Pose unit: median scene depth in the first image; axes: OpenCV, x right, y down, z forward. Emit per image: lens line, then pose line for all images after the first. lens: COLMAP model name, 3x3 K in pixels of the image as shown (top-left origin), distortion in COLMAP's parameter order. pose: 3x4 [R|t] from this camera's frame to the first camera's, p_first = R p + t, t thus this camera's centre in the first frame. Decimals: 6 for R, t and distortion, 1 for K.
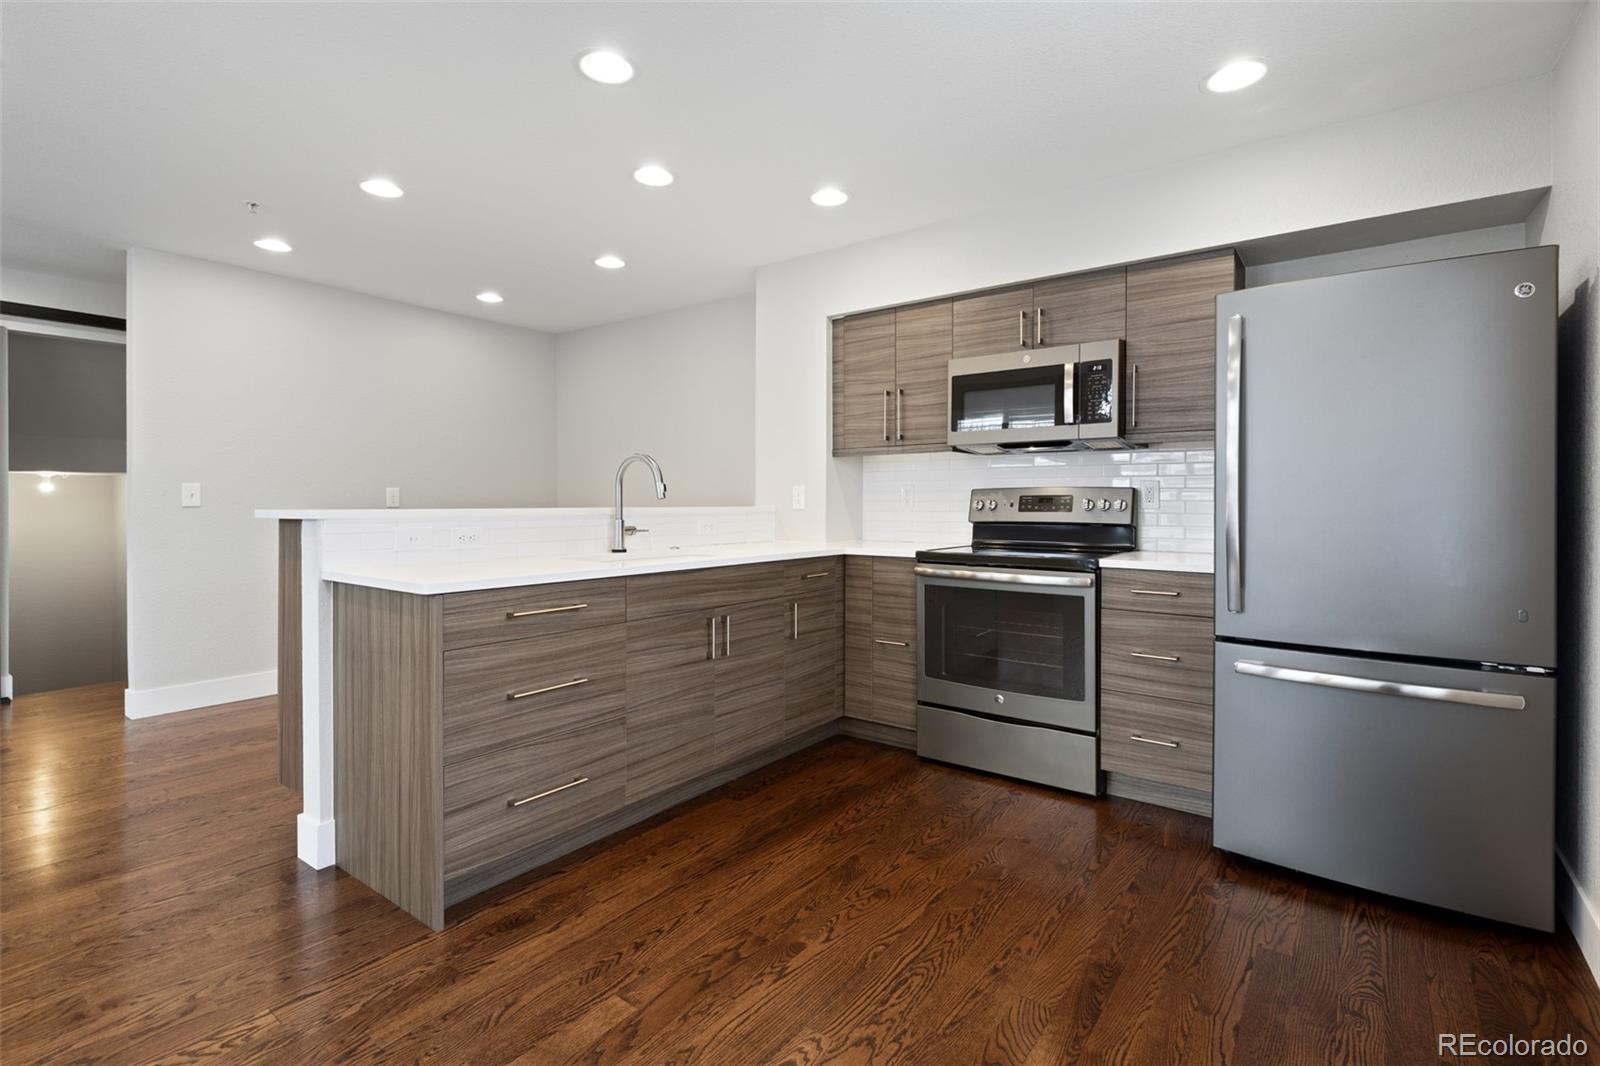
lens RADIAL K [[733.3, 0, 802.0], [0, 733.3, 501.1], [0, 0, 1]] dist [0.008112, -0.001262]
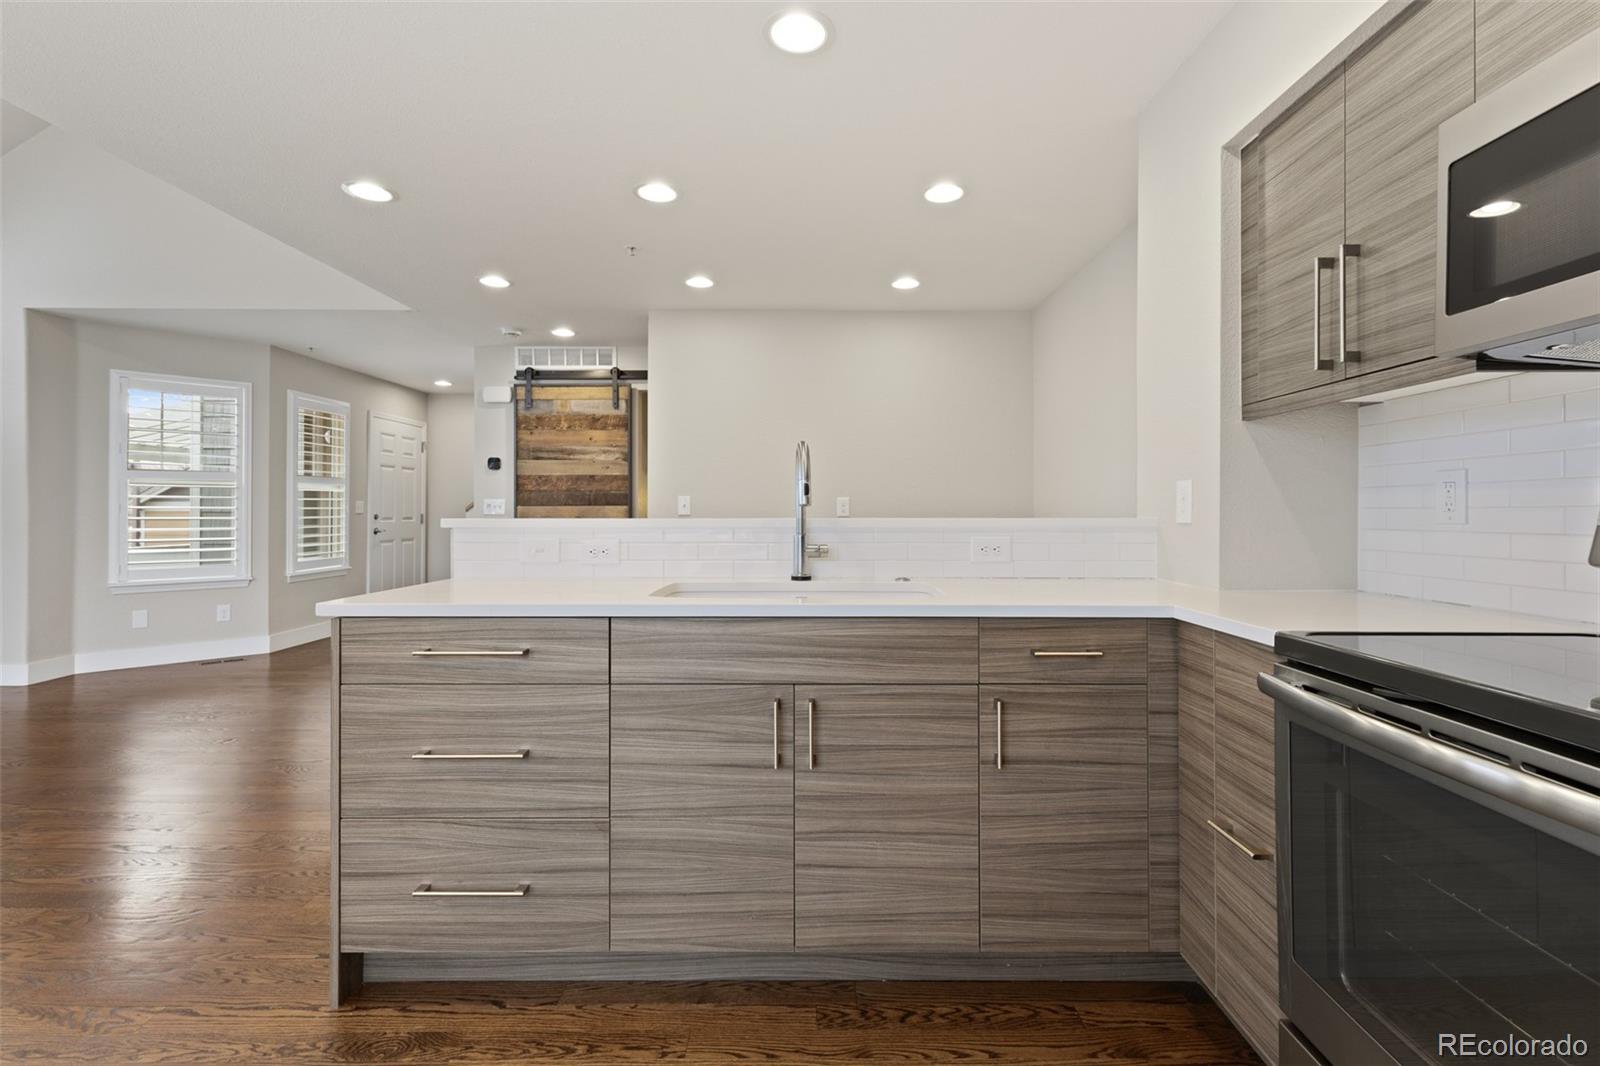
lens RADIAL K [[733.3, 0, 802.3], [0, 733.3, 505.0], [0, 0, 1]] dist [0.008112, -0.001262]
pose [[0.601186, -0.007983, -0.799069, 0.331719], [0.003011, 0.999966, -0.007725, 0.001252], [0.799103, 0.002238, 0.601190, 0.569958]]
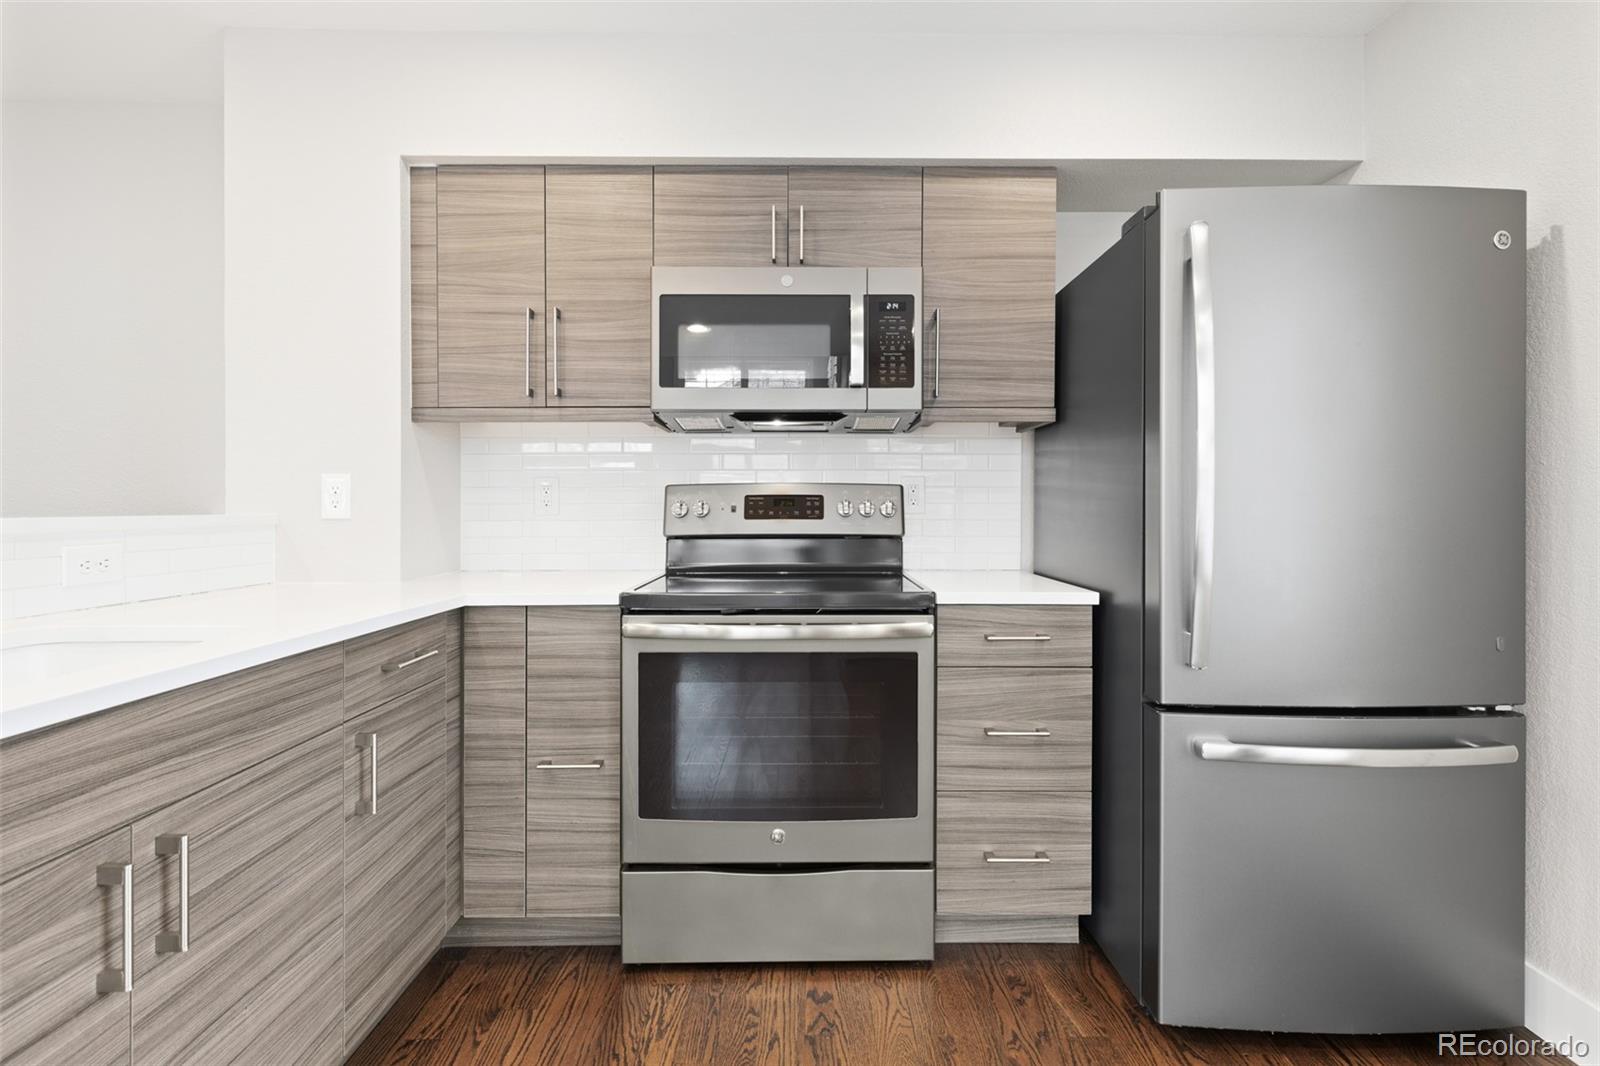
lens RADIAL K [[733.3, 0, 804.6], [0, 733.3, 509.4], [0, 0, 1]] dist [0.008112, -0.001262]
pose [[0.795850, -0.003606, 0.605483, -0.070219], [0.000530, 0.999986, 0.005259, 0.002203], [-0.605494, -0.003865, 0.795841, 0.493233]]
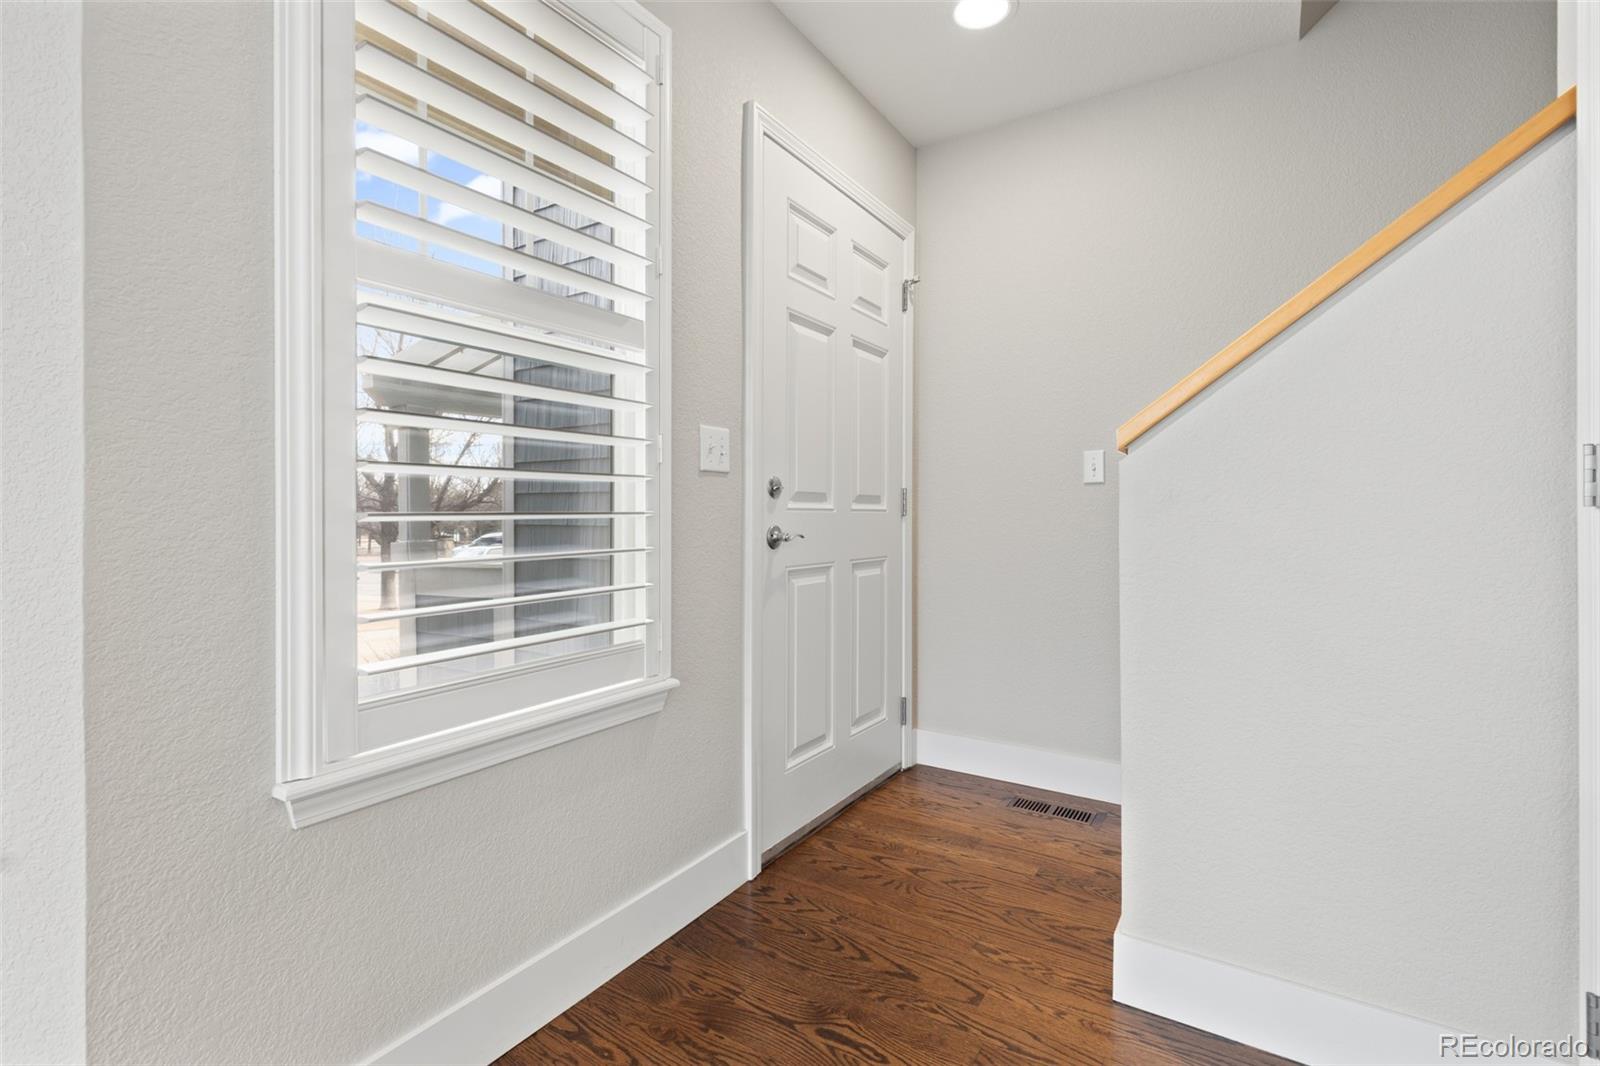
lens RADIAL K [[733.3, 0, 809.3], [0, 733.3, 516.0], [0, 0, 1]] dist [0.008112, -0.001262]
pose [[0.082036, -0.002535, -0.996626, -1.677686], [0.008664, 0.999961, -0.001830, 0.043253], [0.996592, -0.008485, 0.082055, 0.868382]]
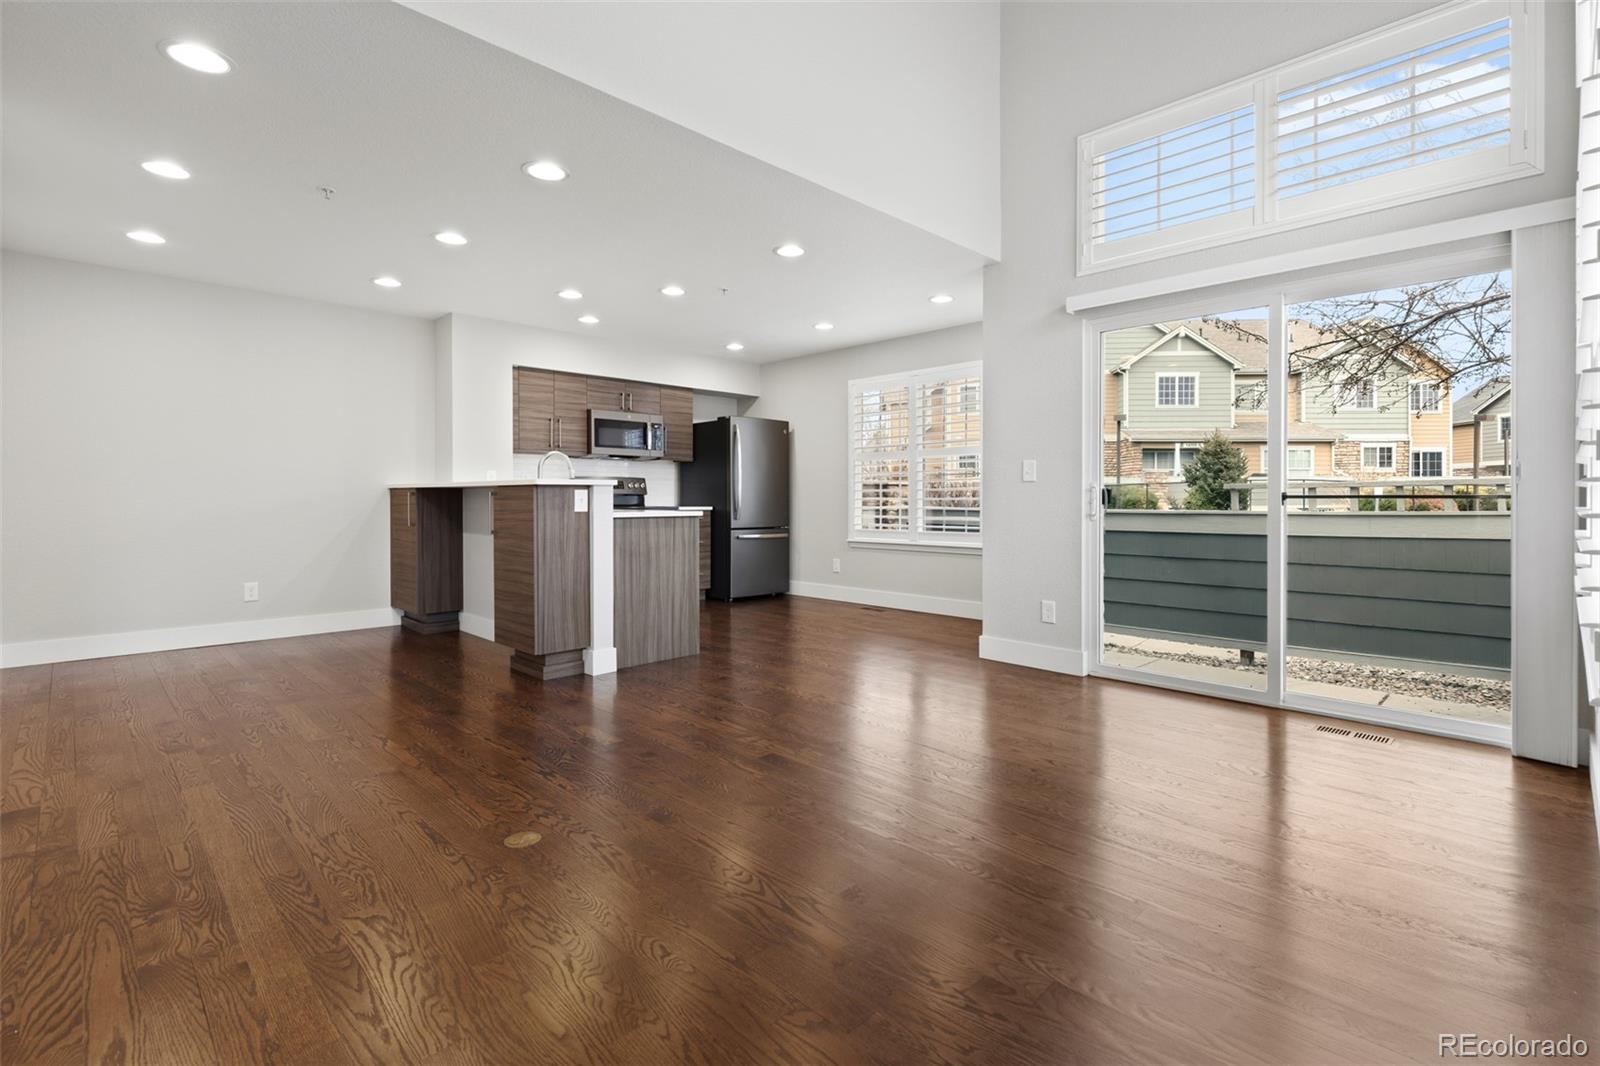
lens RADIAL K [[733.3, 0, 813.9], [0, 733.3, 496.0], [0, 0, 1]] dist [0.008112, -0.001262]
pose [[0.137781, 0.002013, 0.990461, -1.770789], [-0.002423, 0.999996, -0.001695, 0.039443], [-0.990460, -0.002166, 0.137786, 0.178424]]
